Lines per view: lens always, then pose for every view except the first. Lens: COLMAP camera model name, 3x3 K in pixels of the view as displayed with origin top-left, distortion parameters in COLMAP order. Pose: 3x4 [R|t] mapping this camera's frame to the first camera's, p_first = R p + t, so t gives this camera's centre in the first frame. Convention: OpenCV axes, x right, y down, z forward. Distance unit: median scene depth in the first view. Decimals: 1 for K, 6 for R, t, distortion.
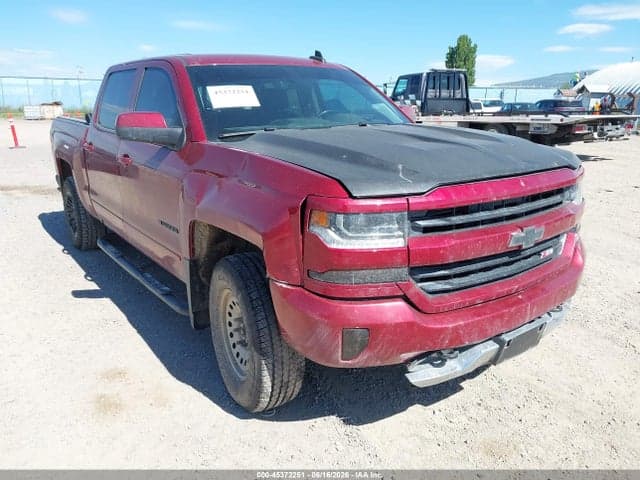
lens RADIAL K [[499.4, 0, 320.0], [0, 499.4, 240.0], [0, 0, 1]] dist [0.025861, -0.003711]
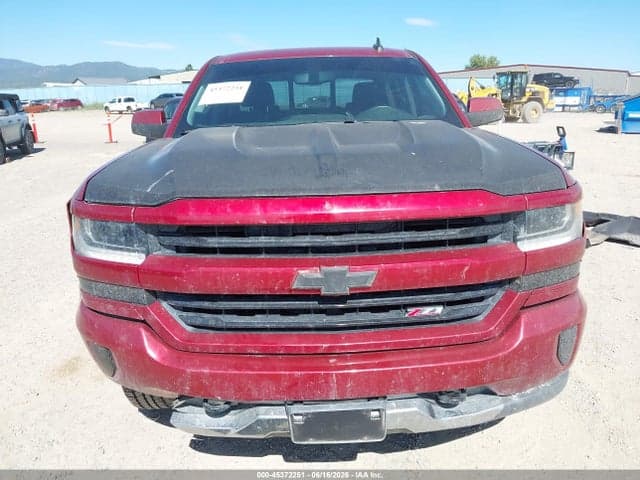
lens RADIAL K [[502.3, 0, 320.0], [0, 502.3, 240.0], [0, 0, 1]] dist [-0.002675, -0.005922]
pose [[0.825706, 0.128993, -0.549154, 0.803989], [-0.126187, 0.991071, 0.043062, -0.093570], [0.549806, 0.033740, 0.834611, 0.405684]]
